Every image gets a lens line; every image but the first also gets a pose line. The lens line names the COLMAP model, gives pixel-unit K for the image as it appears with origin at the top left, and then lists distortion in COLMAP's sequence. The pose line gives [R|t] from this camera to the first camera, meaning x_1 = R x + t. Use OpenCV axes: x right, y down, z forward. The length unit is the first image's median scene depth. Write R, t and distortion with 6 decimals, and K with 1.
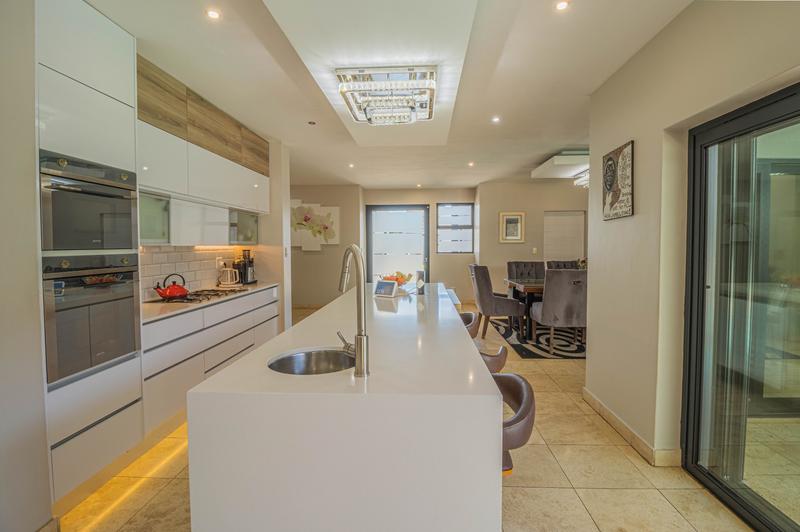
lens RADIAL K [[381.7, 0, 408.3], [0, 381.7, 259.1], [0, 0, 1]] dist [0.026769, 0.000006]
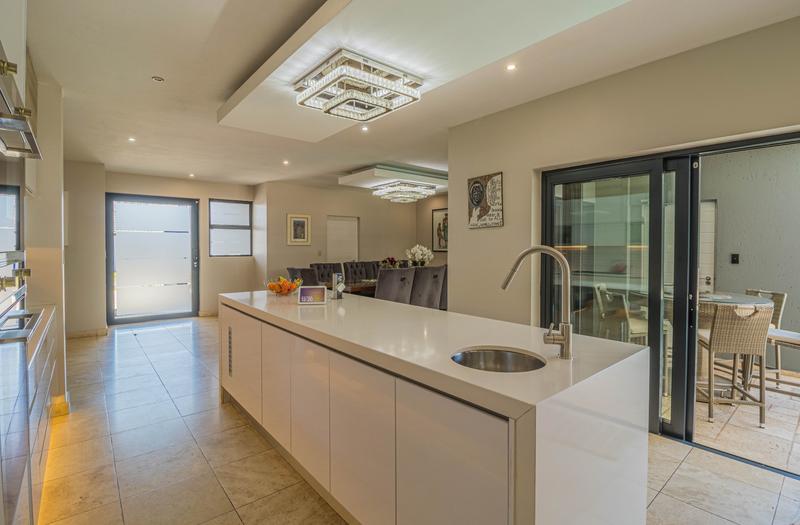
lens RADIAL K [[381.7, 0, 403.3], [0, 381.7, 259.5], [0, 0, 1]] dist [0.026769, 0.000006]
pose [[0.741088, -0.021127, 0.671075, -0.234344], [0.024696, 0.999686, 0.004199, -0.002920], [-0.670953, 0.013461, 0.741377, 0.085921]]
